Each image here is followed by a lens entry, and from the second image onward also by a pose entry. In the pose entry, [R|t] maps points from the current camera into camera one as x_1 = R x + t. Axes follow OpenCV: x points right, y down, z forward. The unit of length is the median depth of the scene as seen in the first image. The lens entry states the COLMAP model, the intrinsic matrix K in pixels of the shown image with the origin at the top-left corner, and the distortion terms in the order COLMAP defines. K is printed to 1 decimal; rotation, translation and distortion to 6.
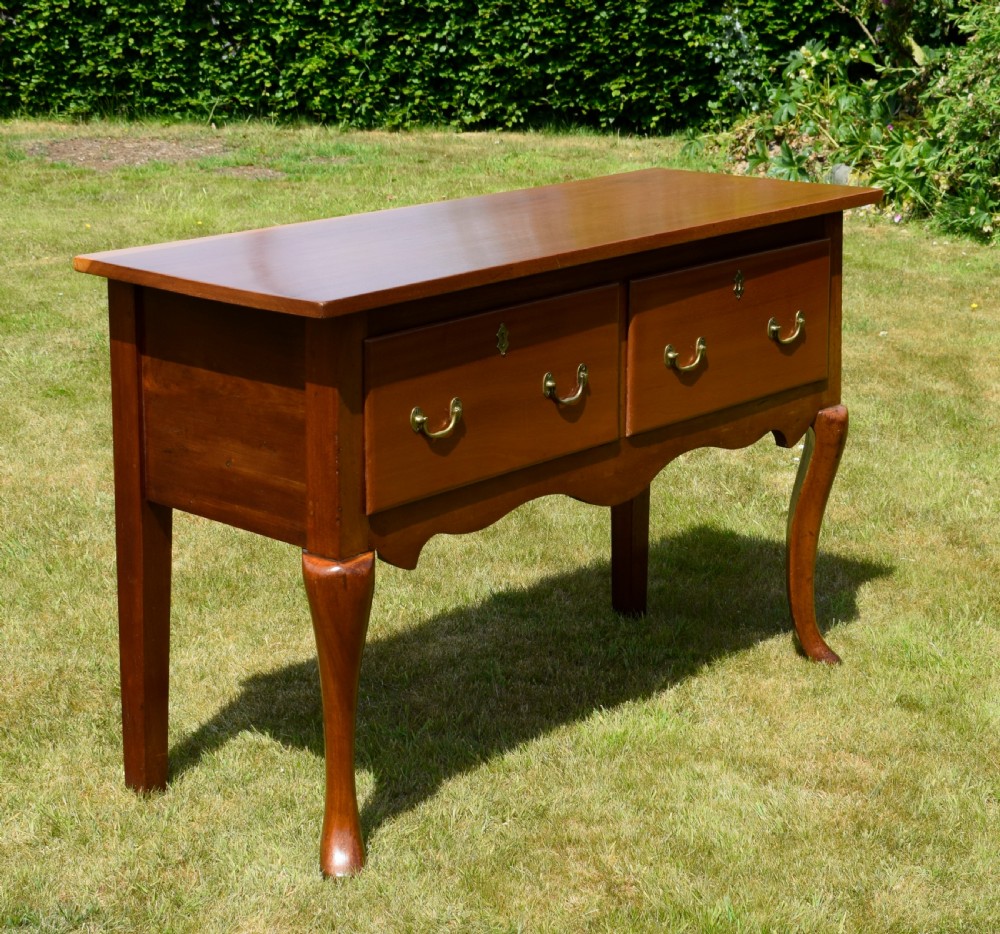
lens RADIAL K [[2329.9, 0, 512.9], [0, 2329.9, 537.6], [0, 0, 1]] dist [-0.025069, -0.060487]
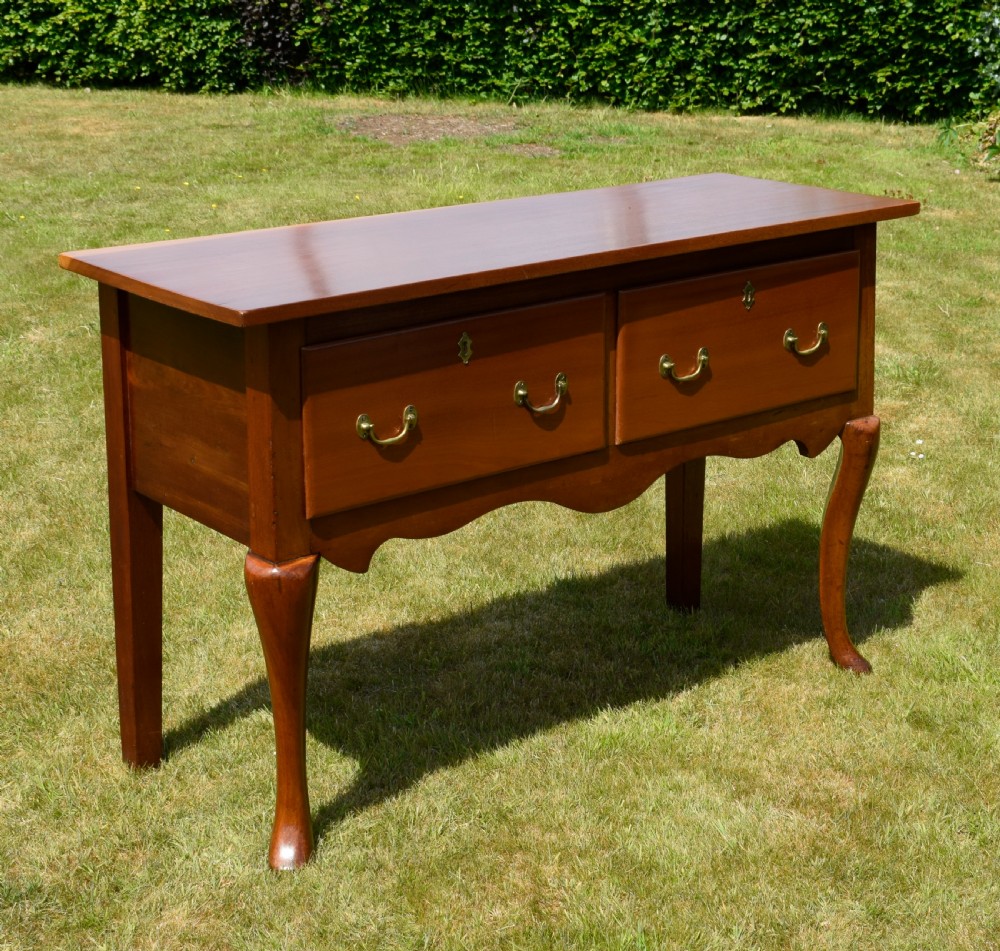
lens RADIAL K [[2101.4, 0, 576.2], [0, 2101.4, 472.4], [0, 0, 1]] dist [-0.056023, 0.018397]
pose [[0.989512, 0.044764, -0.137342, 0.136244], [-0.044687, 0.998994, 0.003647, -0.029644], [0.137367, 0.002528, 0.990517, 0.087170]]
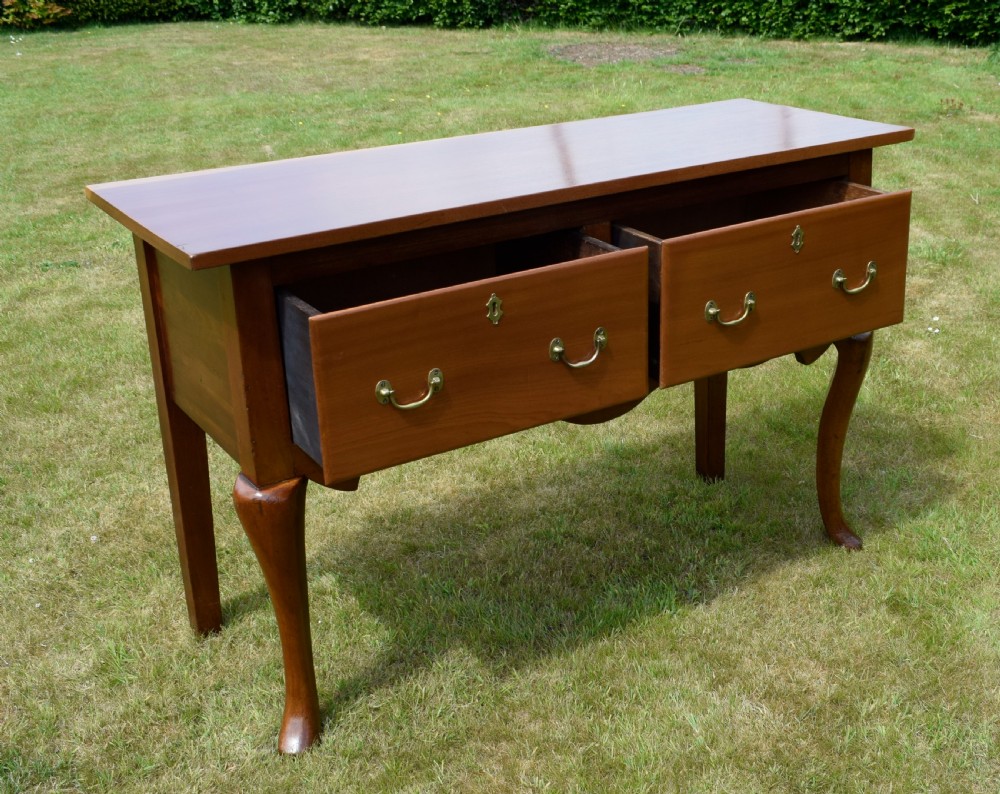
lens RADIAL K [[1361.4, 0, 600.7], [0, 1361.4, 438.2], [0, 0, 1]] dist [-0.030961, 0.017875]
pose [[0.967545, 0.081017, -0.239361, 0.173058], [-0.052270, 0.990891, 0.124107, -0.075338], [0.247235, -0.107568, 0.962966, 0.335468]]
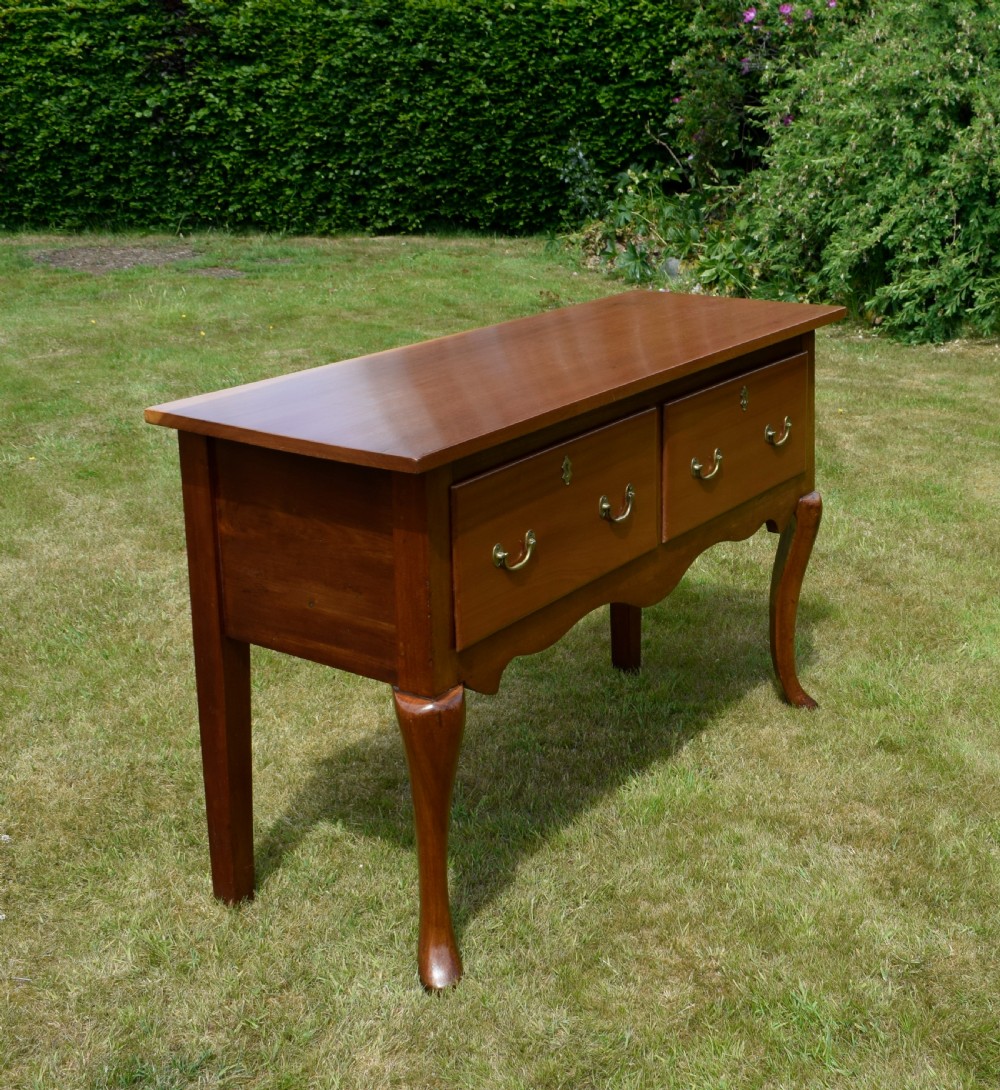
lens RADIAL K [[1592.5, 0, 689.3], [0, 1592.5, 538.8], [0, 0, 1]] dist [-0.030794, -0.006269]
pose [[0.981520, -0.052682, 0.183964, -0.068026], [0.048279, 0.998432, 0.028334, -0.057619], [-0.185168, -0.018929, 0.982525, 0.219527]]
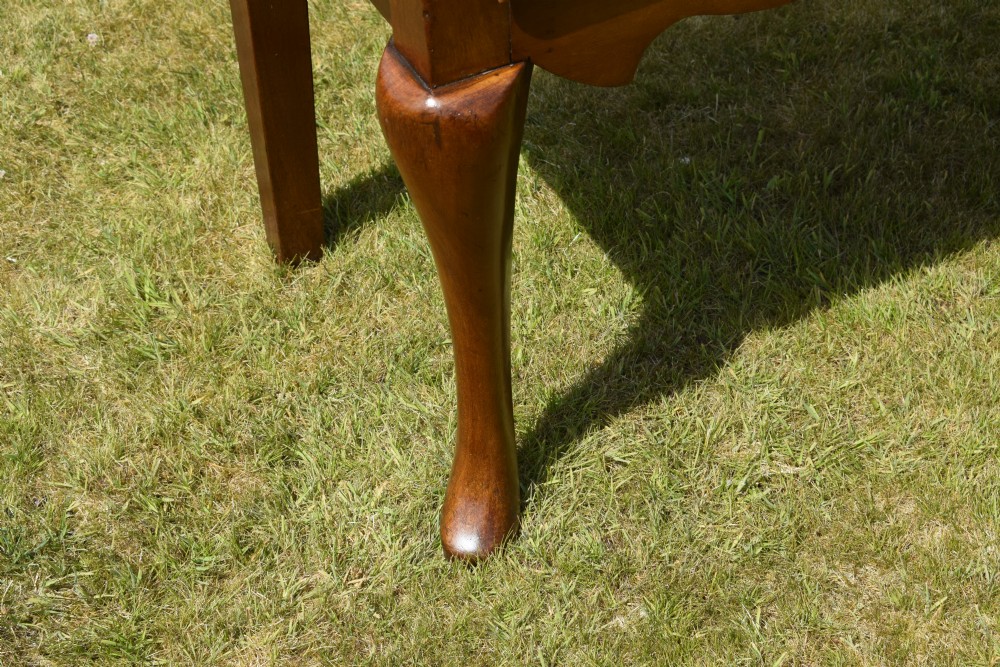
lens RADIAL K [[1780.2, 0, 500.0], [0, 1780.2, 333.5], [0, 0, 1]] dist [-0.016541, 0.028465]
pose [[0.919558, 0.231947, -0.317197, 0.053697], [-0.072726, 0.893720, 0.442691, -0.085216], [0.386166, -0.384011, 0.838696, 0.511763]]
